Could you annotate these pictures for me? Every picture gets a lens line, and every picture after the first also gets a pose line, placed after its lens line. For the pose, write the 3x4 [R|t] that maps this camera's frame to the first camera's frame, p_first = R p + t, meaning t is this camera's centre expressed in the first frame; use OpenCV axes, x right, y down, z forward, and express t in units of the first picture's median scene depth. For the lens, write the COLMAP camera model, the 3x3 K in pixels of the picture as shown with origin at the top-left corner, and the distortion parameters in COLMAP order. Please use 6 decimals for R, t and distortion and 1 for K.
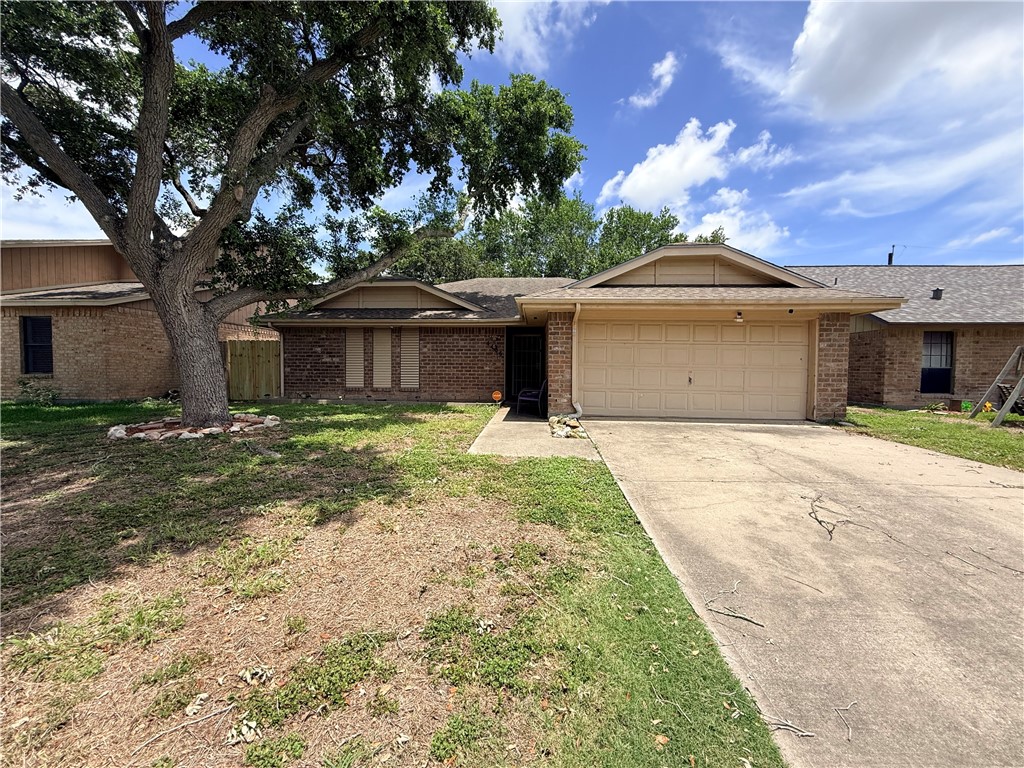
lens RADIAL K [[412.2, 0, 516.2], [0, 412.2, 388.2], [0, 0, 1]] dist [0.015322, 0.000071]
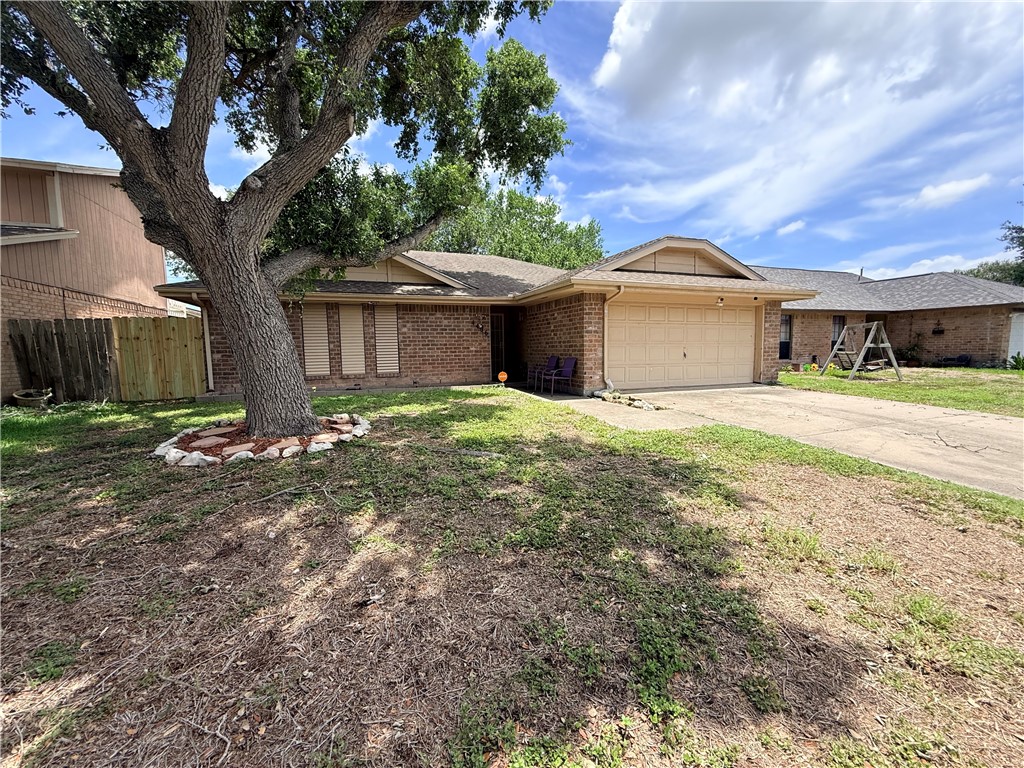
lens RADIAL K [[412.2, 0, 514.8], [0, 412.2, 377.6], [0, 0, 1]] dist [0.015322, 0.000071]
pose [[0.911076, -0.050888, 0.409086, -0.388349], [0.040711, 0.998607, 0.033553, -0.010226], [-0.410224, -0.013914, 0.911879, 0.093703]]
